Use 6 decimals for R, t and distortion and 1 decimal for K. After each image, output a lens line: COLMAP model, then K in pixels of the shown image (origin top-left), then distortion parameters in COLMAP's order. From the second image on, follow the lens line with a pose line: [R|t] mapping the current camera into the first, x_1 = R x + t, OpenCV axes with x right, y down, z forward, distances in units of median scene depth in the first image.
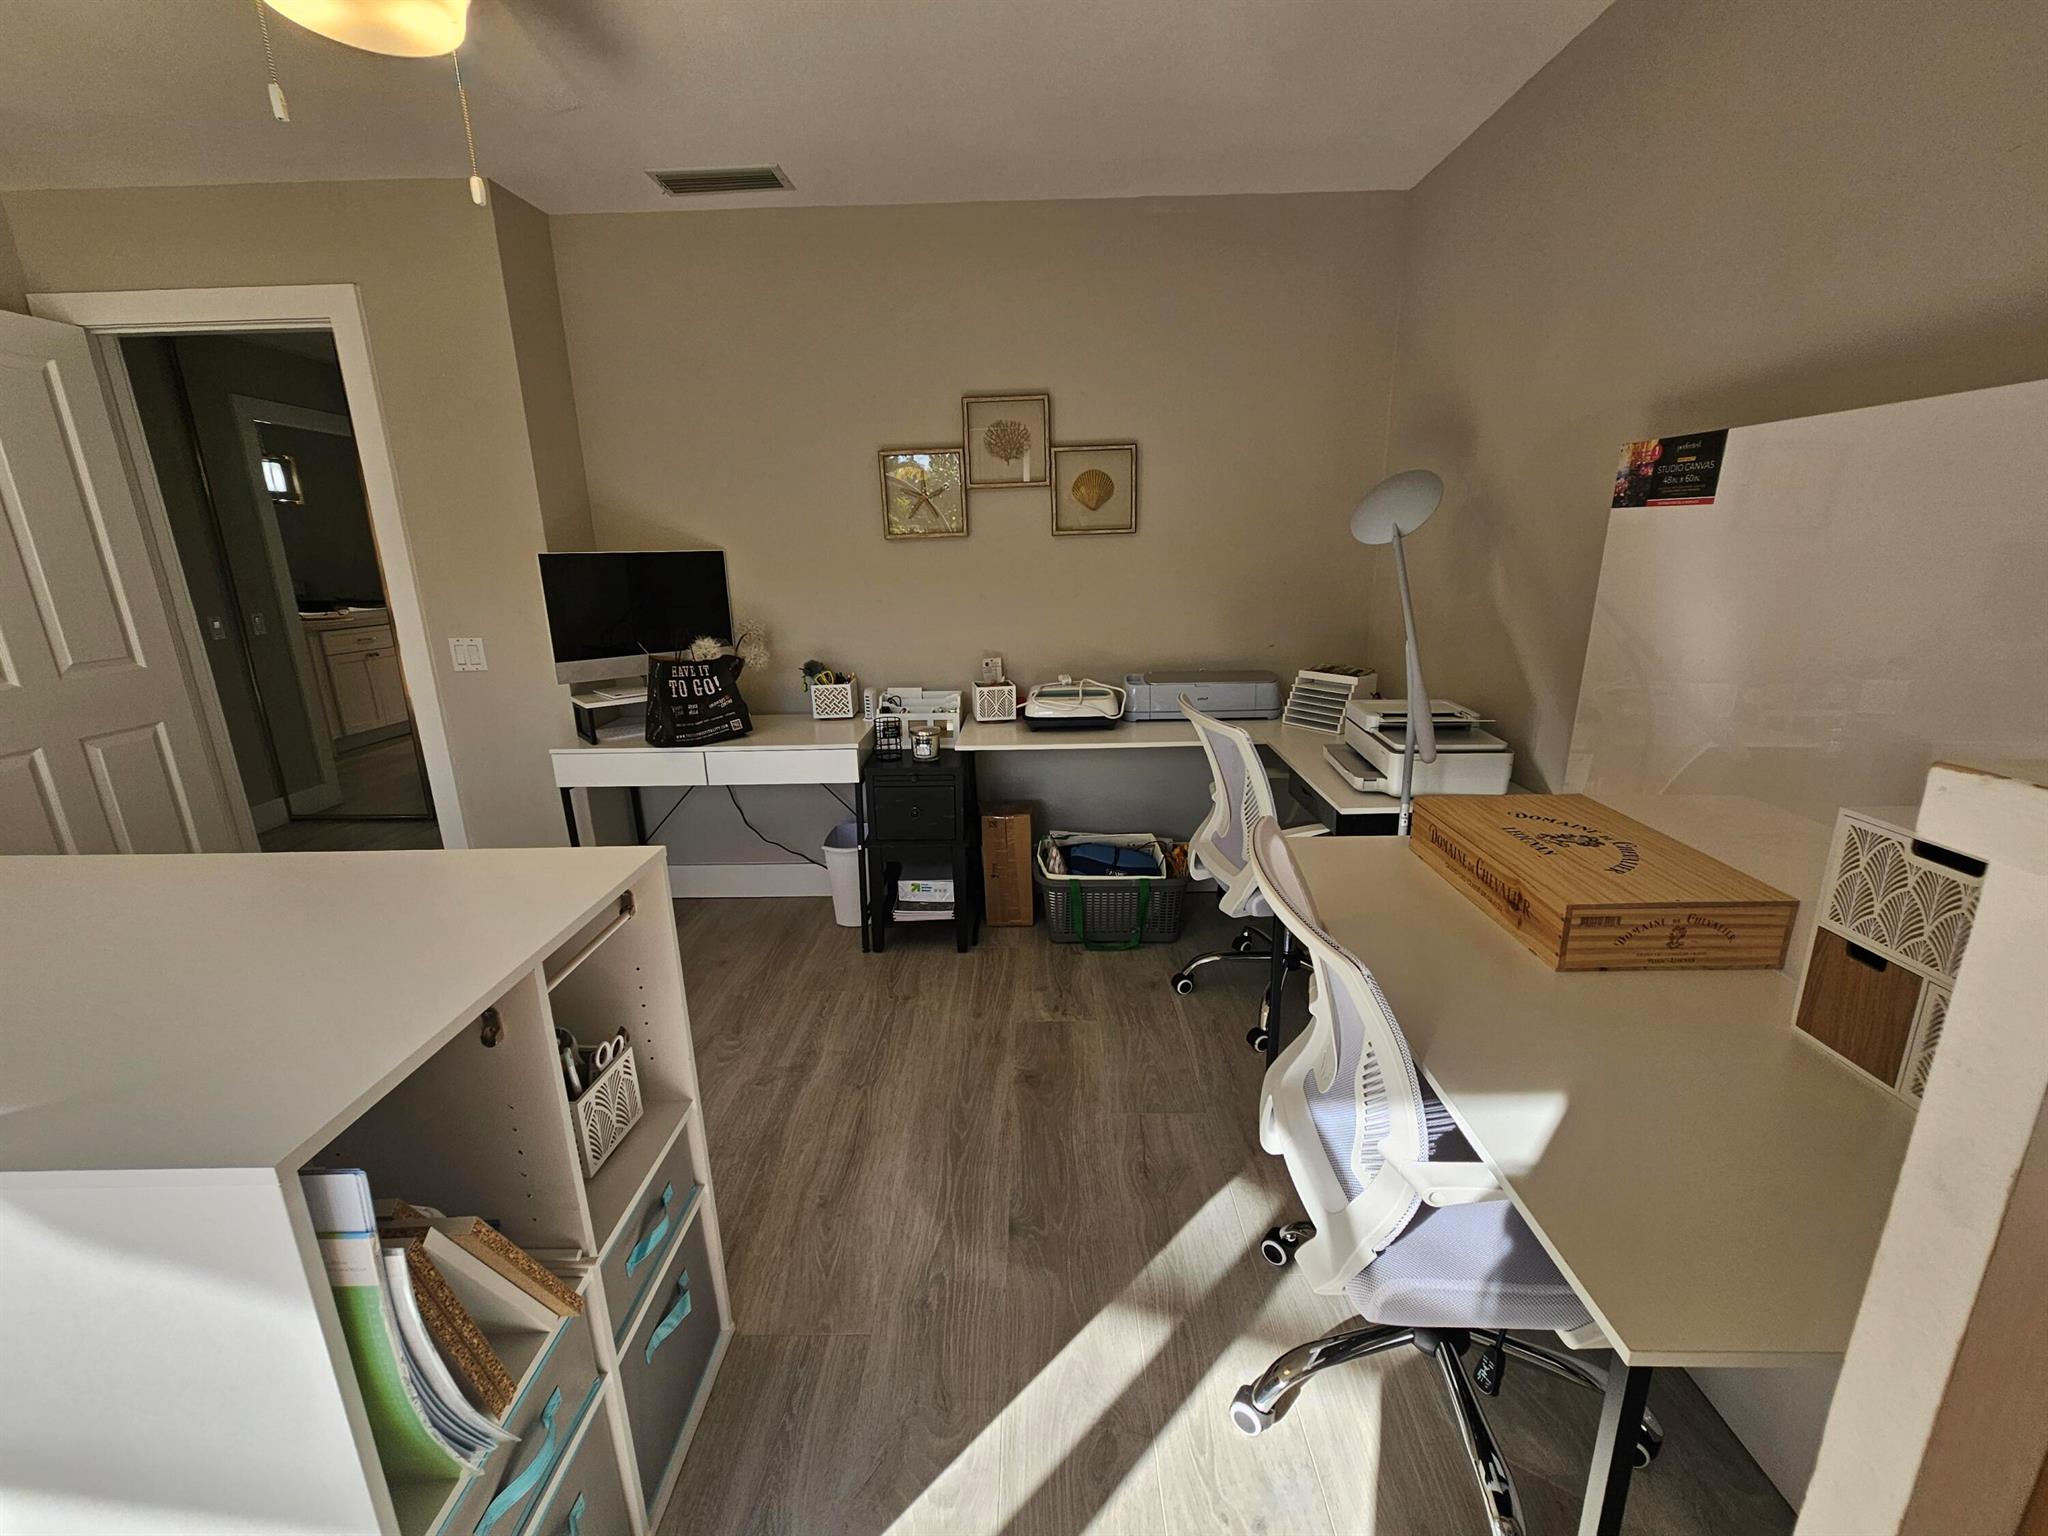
lens RADIAL K [[839.5, 0, 1022.5], [0, 839.5, 766.4], [0, 0, 1]] dist [-0.002349, 0.000126]
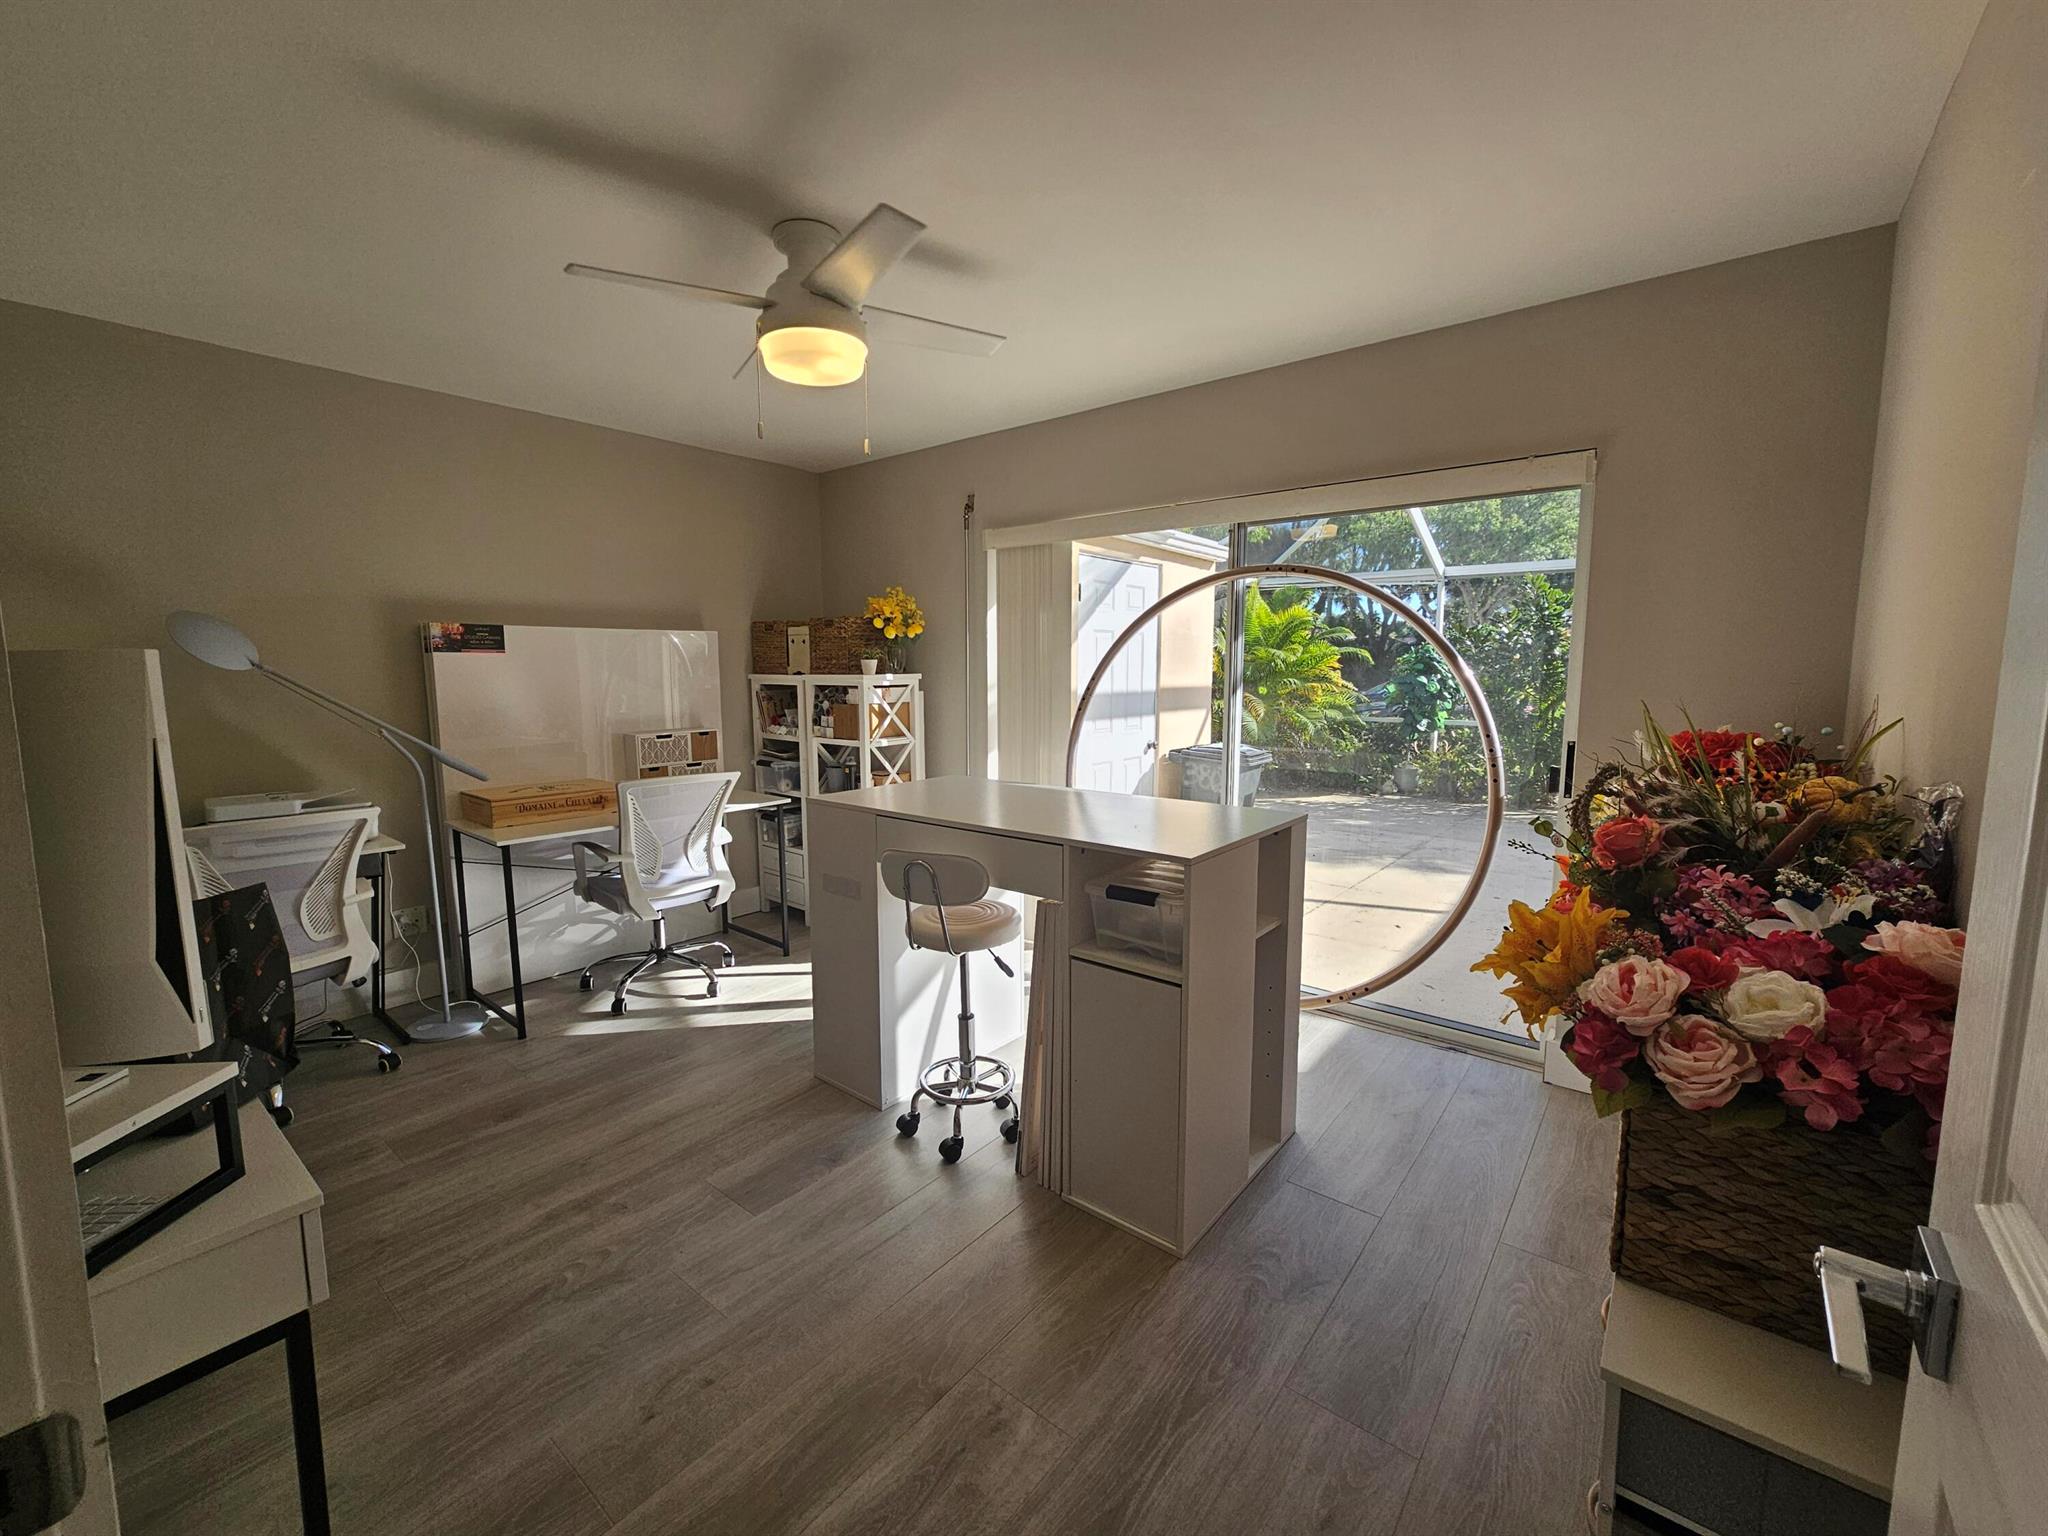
lens RADIAL K [[840.4, 0, 1034.9], [0, 840.4, 763.5], [0, 0, 1]] dist [0.000523, 0.000230]
pose [[-0.790003, -0.045741, 0.611394, -1.802810], [0.180889, 0.935433, 0.303717, -0.430045], [-0.585810, 0.350532, -0.730721, 1.816006]]
